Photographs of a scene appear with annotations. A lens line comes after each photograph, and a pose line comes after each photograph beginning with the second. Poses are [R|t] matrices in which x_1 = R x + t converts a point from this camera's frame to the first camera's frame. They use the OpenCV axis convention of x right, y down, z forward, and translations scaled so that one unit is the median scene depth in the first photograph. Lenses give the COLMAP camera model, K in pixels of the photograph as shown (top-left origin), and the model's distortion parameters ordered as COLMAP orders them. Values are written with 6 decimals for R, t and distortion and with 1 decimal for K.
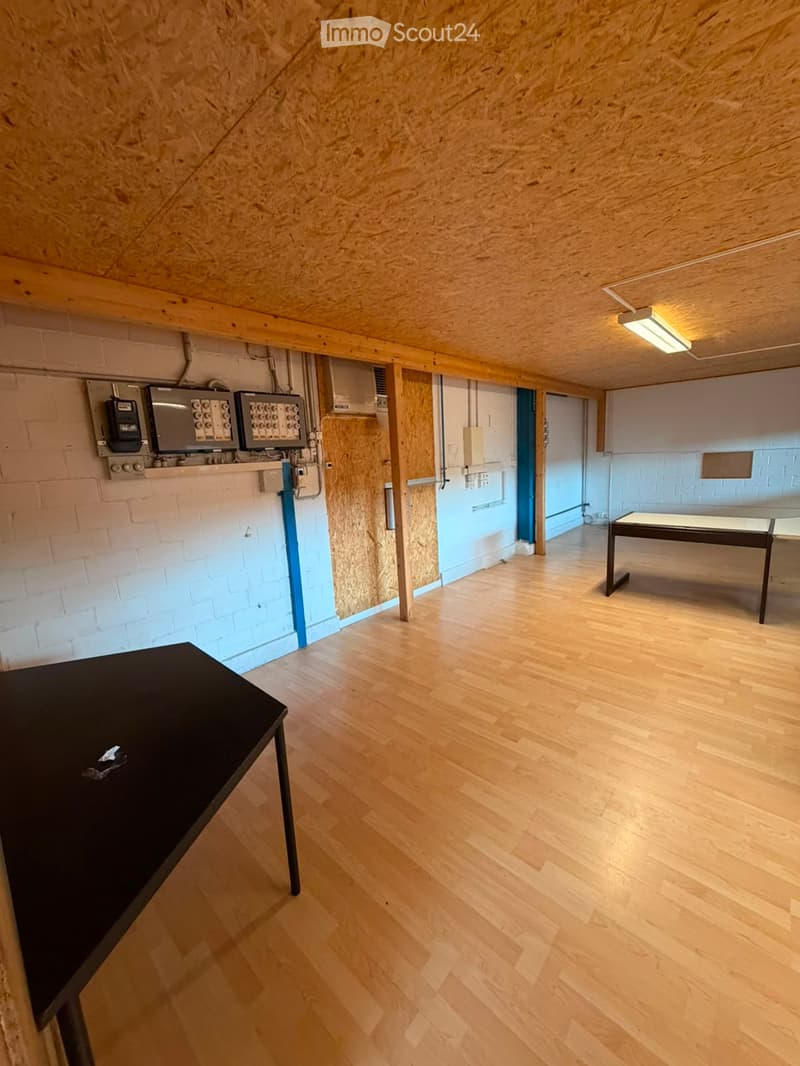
lens RADIAL K [[422.9, 0, 396.0], [0, 422.9, 526.8], [0, 0, 1]] dist [-0.000199, 0.000014]
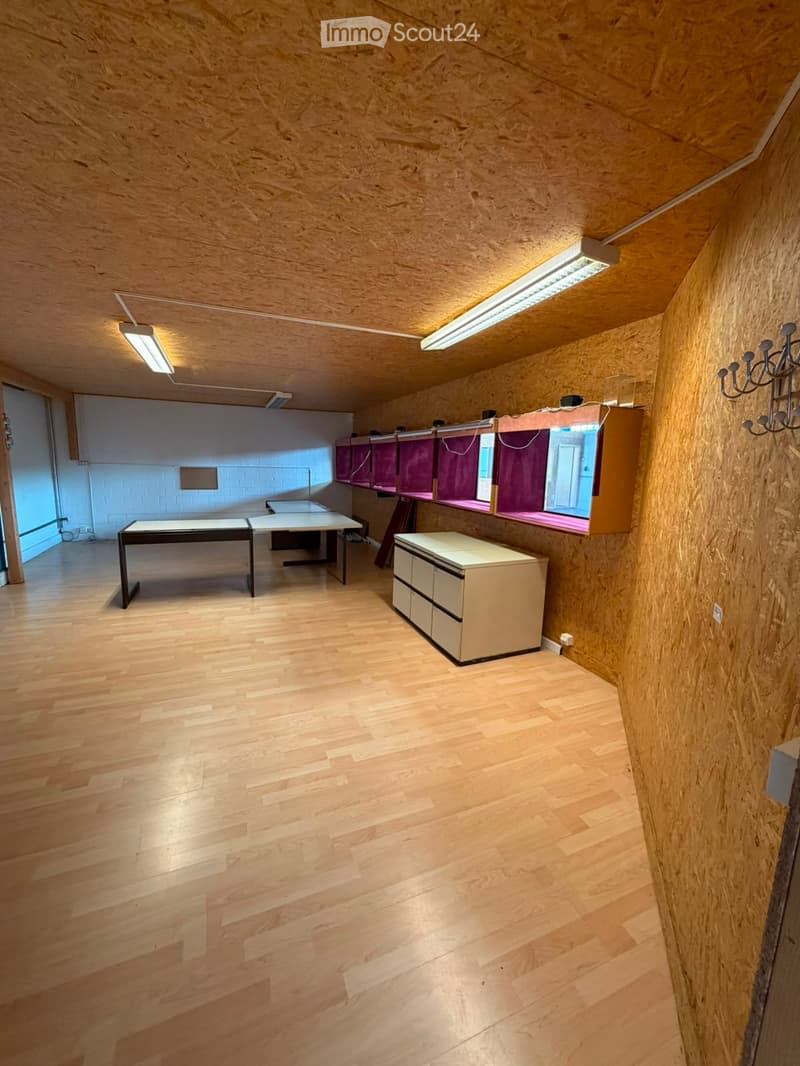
lens RADIAL K [[422.9, 0, 396.0], [0, 422.9, 526.8], [0, 0, 1]] dist [-0.000199, 0.000014]
pose [[0.430147, -0.075060, 0.899633, -0.124727], [0.104070, 0.994017, 0.033175, 0.015274], [-0.896740, 0.079354, 0.435385, 0.011217]]
